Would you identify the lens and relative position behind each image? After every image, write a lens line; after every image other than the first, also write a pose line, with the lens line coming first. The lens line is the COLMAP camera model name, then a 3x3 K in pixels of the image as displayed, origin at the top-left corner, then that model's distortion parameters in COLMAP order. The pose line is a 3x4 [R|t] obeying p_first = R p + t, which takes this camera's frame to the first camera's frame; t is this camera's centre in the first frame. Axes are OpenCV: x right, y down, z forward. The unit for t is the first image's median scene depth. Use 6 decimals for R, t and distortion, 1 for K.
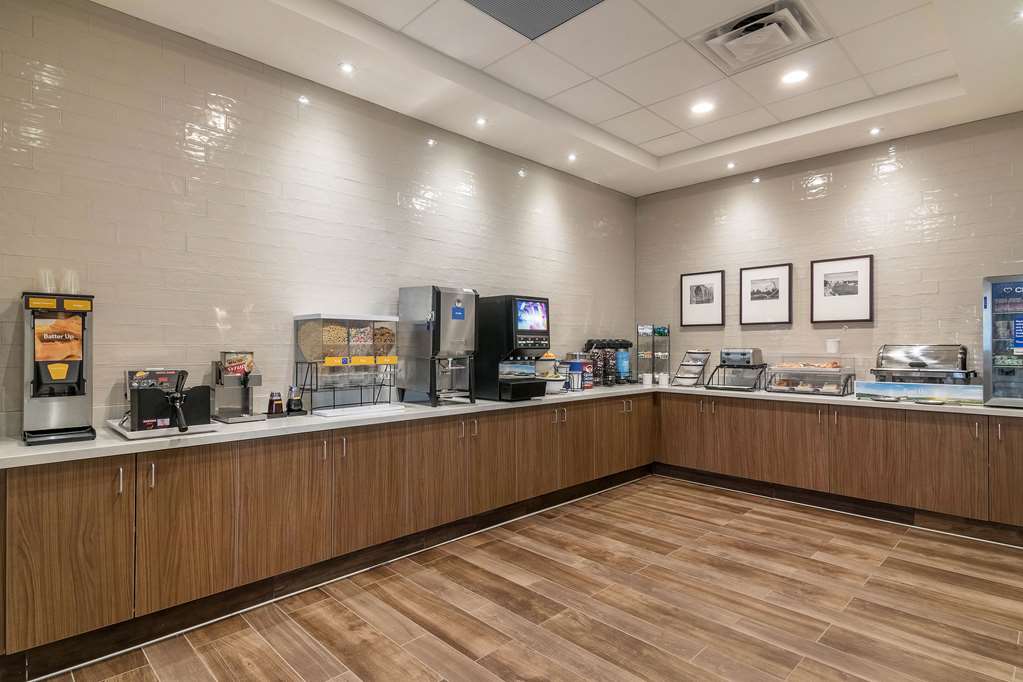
lens RADIAL K [[538.0, 0, 511.5], [0, 538.0, 341.0], [0, 0, 1]] dist [0.023073, -0.000578]
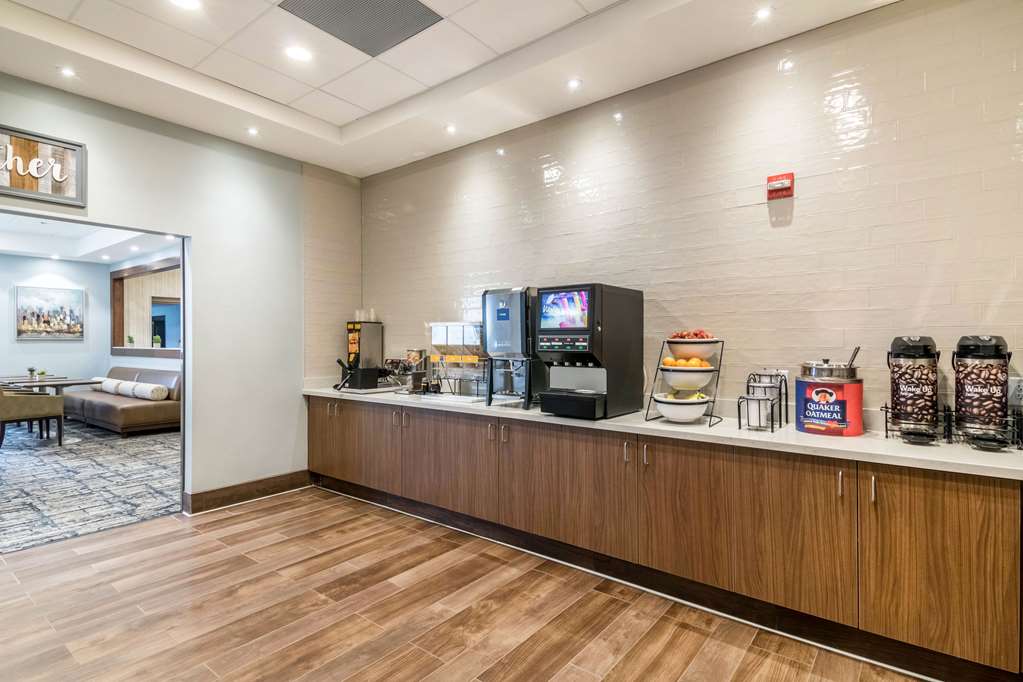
lens RADIAL K [[512.3, 0, 509.7], [0, 512.3, 348.0], [0, 0, 1]] dist [0.022901, -0.000346]
pose [[0.118176, 0.003760, -0.992985, 0.842771], [-0.002332, 0.999991, 0.003509, 0.006429], [0.992990, 0.001901, 0.118184, 0.915549]]
